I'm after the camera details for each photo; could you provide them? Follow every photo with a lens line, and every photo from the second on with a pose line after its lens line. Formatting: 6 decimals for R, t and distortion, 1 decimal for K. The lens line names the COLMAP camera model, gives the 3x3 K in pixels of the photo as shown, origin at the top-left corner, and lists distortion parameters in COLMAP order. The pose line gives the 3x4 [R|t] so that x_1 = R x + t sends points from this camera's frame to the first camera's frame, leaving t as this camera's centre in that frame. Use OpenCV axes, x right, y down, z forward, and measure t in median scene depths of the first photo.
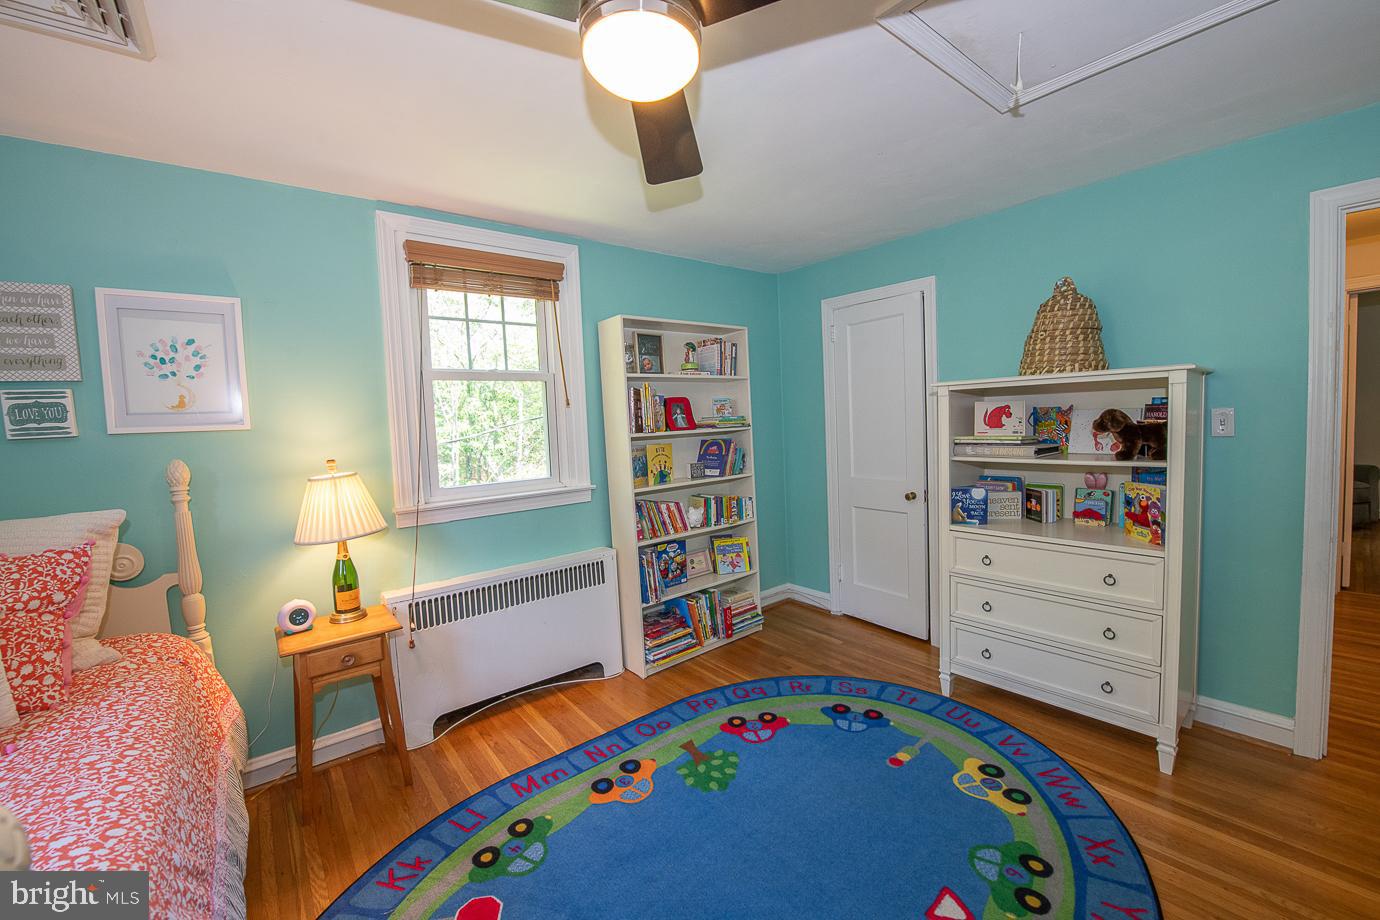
lens RADIAL K [[550.0, 0, 696.5], [0, 550.0, 460.5], [0, 0, 1]] dist [-0.020631, -0.000417]
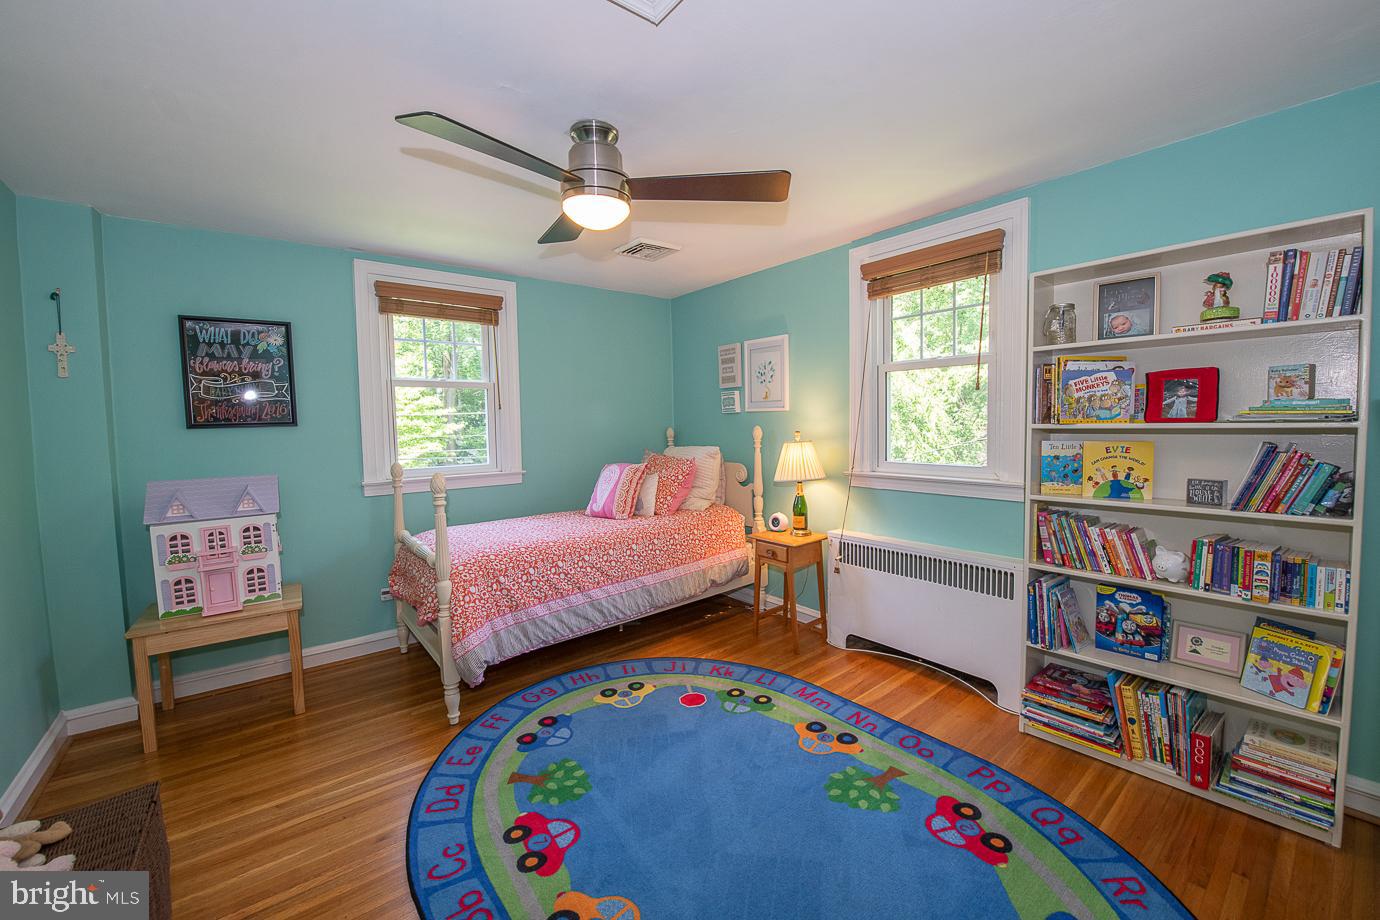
lens RADIAL K [[550.0, 0, 697.0], [0, 550.0, 460.5], [0, 0, 1]] dist [-0.020631, -0.000417]
pose [[-0.008732, 0.113453, -0.993505, 0.740462], [-0.055071, 0.991980, 0.113763, -0.065748], [0.998444, 0.055707, -0.002414, 0.581344]]
